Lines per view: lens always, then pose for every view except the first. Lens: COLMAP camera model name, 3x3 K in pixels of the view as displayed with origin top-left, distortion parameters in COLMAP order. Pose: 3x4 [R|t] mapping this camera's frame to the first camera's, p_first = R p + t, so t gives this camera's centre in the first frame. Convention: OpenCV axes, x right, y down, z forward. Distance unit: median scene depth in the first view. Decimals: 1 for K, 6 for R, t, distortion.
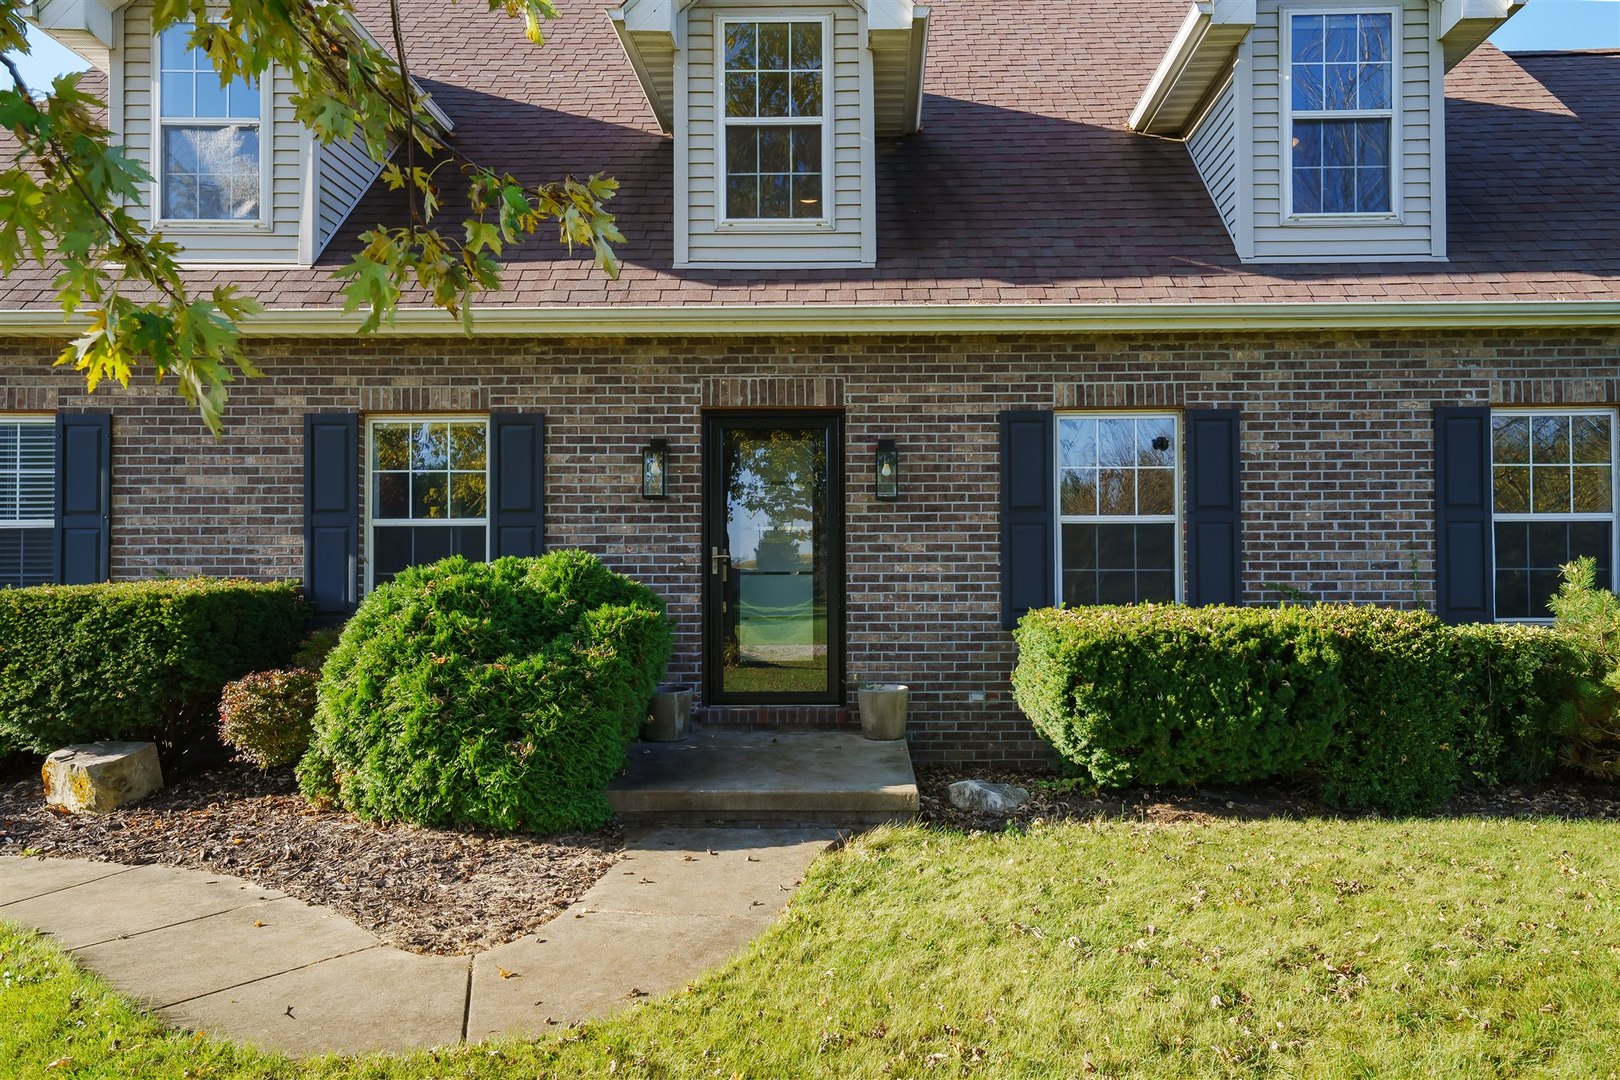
lens RADIAL K [[1085.6, 0, 845.3], [0, 1085.6, 549.2], [0, 0, 1]] dist [0.028485, 0.001692]
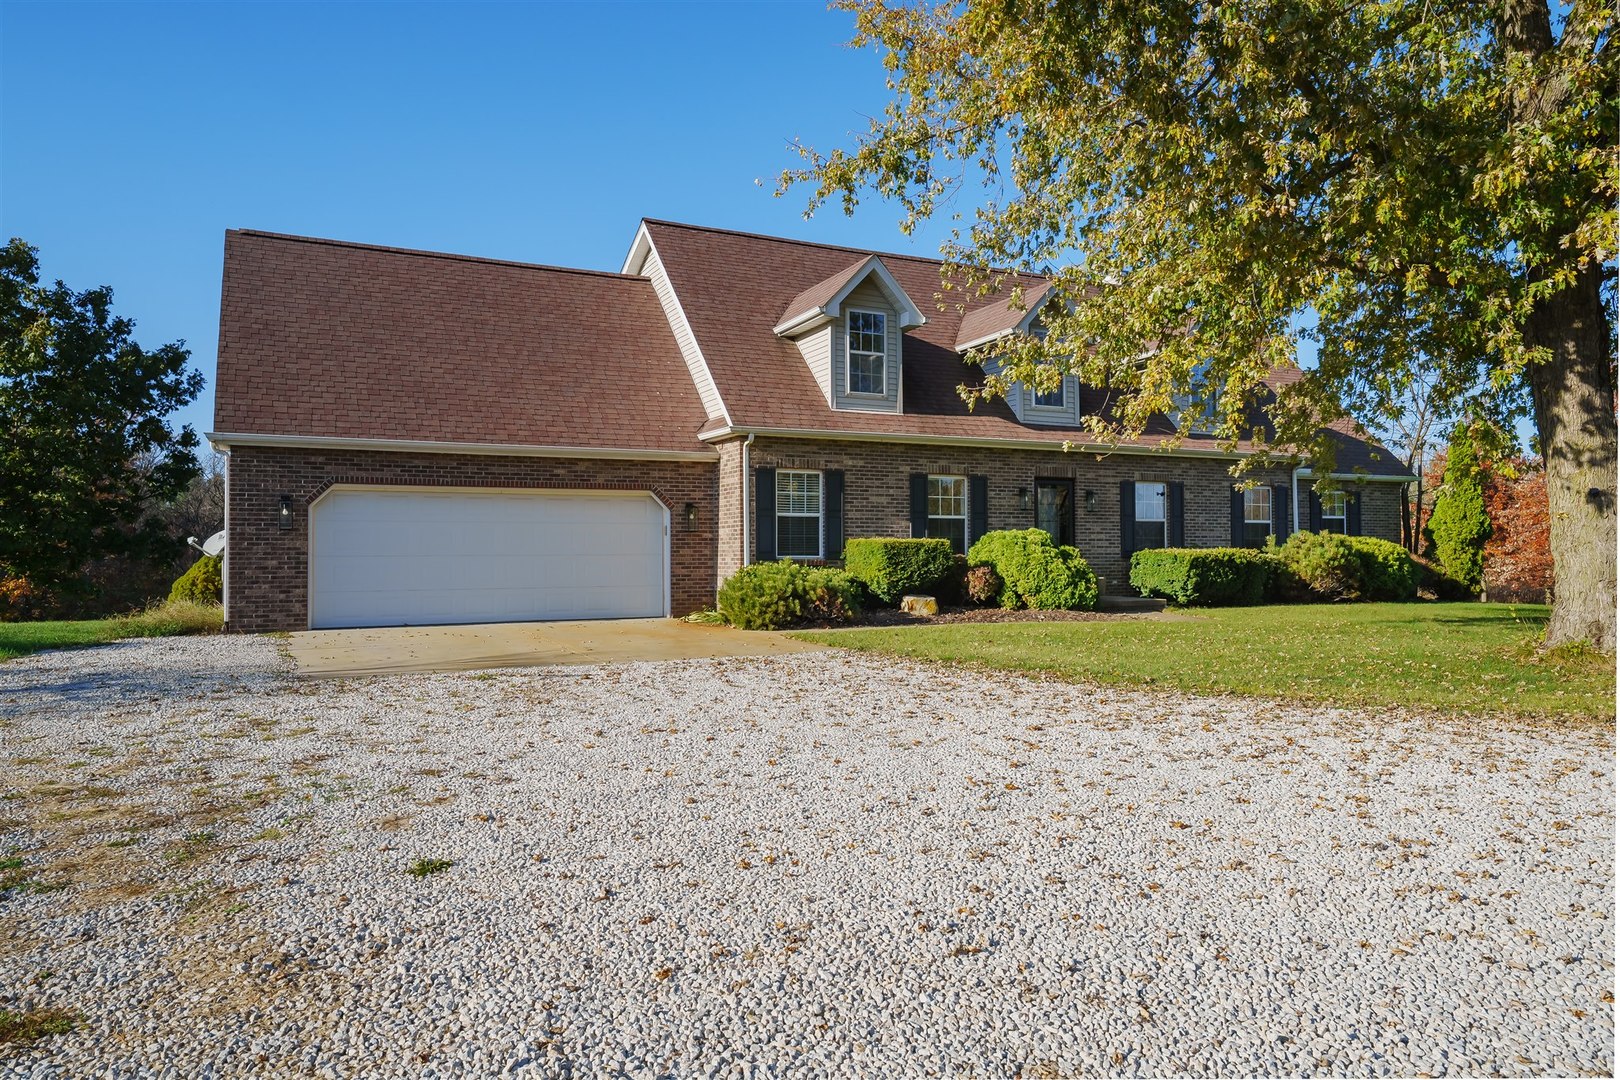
lens RADIAL K [[1085.6, 0, 811.4], [0, 1085.6, 541.0], [0, 0, 1]] dist [0.028485, 0.001692]
pose [[0.891046, 0.007313, 0.453854, -1.861315], [-0.007835, 0.999969, -0.000731, 0.037131], [-0.453845, -0.002905, 0.891076, -1.159378]]
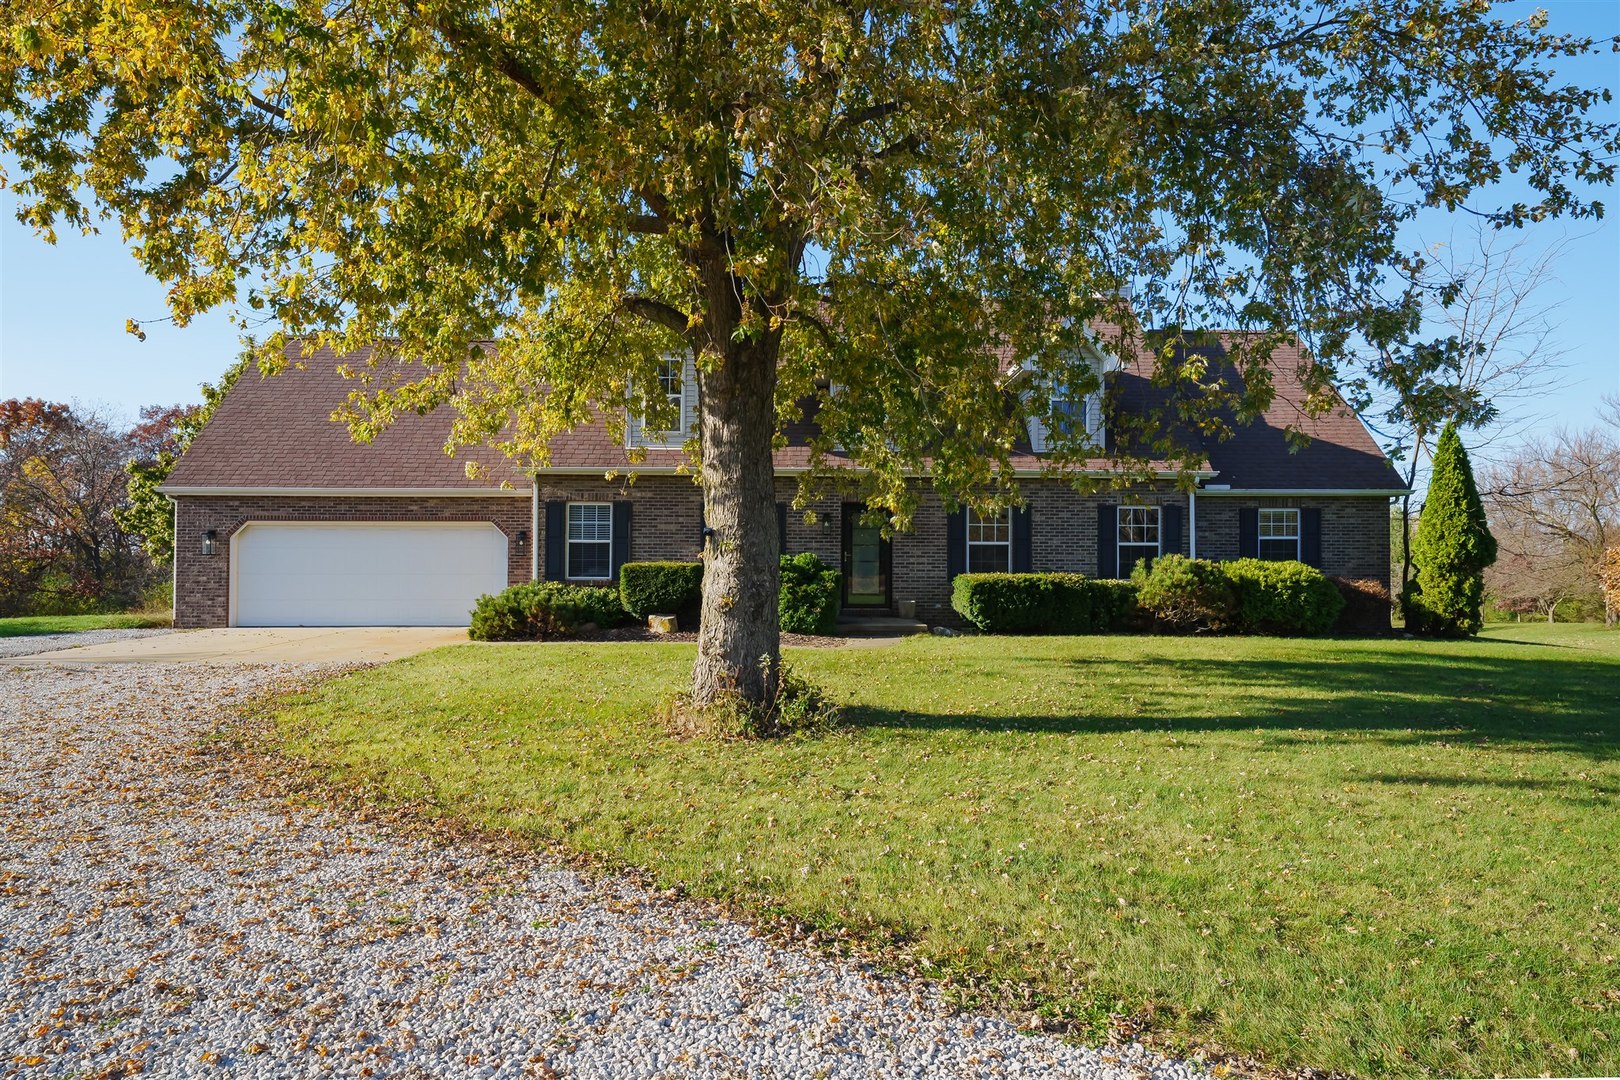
lens RADIAL K [[975.5, 0, 808.7], [0, 975.5, 543.5], [0, 0, 1]] dist [0.022601, 0.000544]
pose [[0.999118, 0.009075, 0.041003, -0.320993], [-0.008975, 0.999956, -0.002600, -0.015790], [-0.041025, 0.002230, 0.999156, -1.516459]]
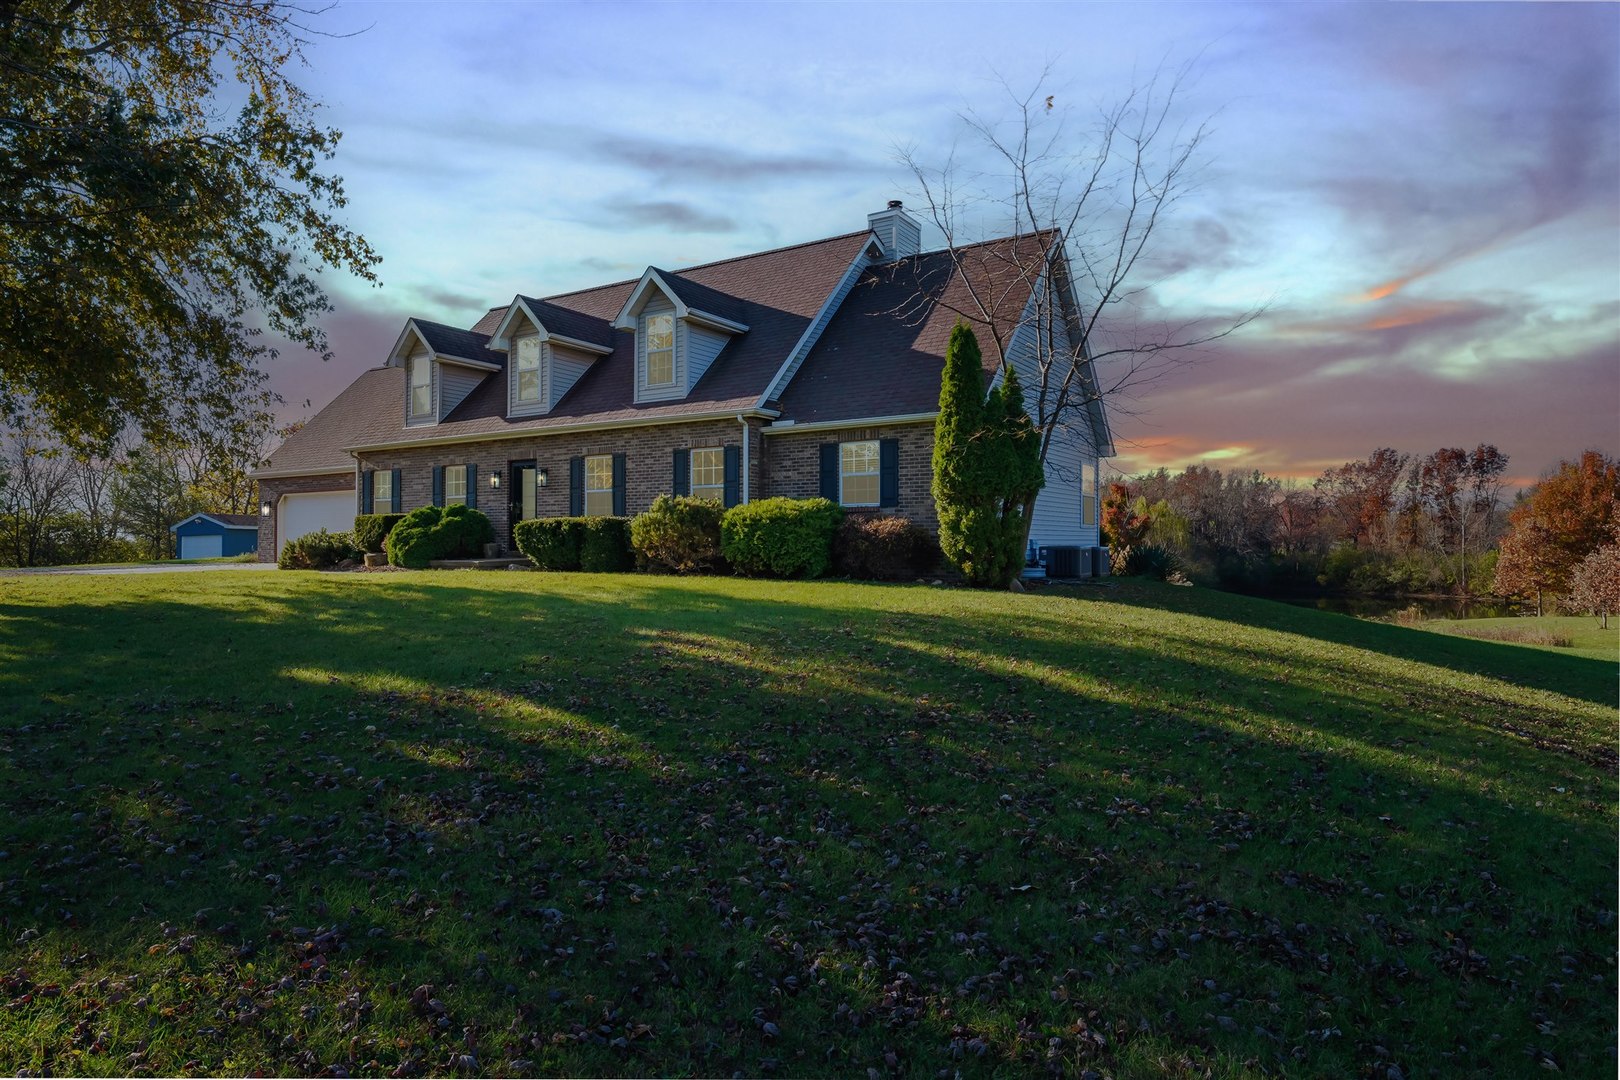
lens RADIAL K [[975.5, 0, 802.2], [0, 975.5, 540.3], [0, 0, 1]] dist [0.022601, 0.000544]
pose [[0.833880, 0.001433, -0.551944, 2.268945], [0.009097, 0.999825, 0.016339, 0.072823], [0.551871, -0.018645, 0.833721, -0.993402]]
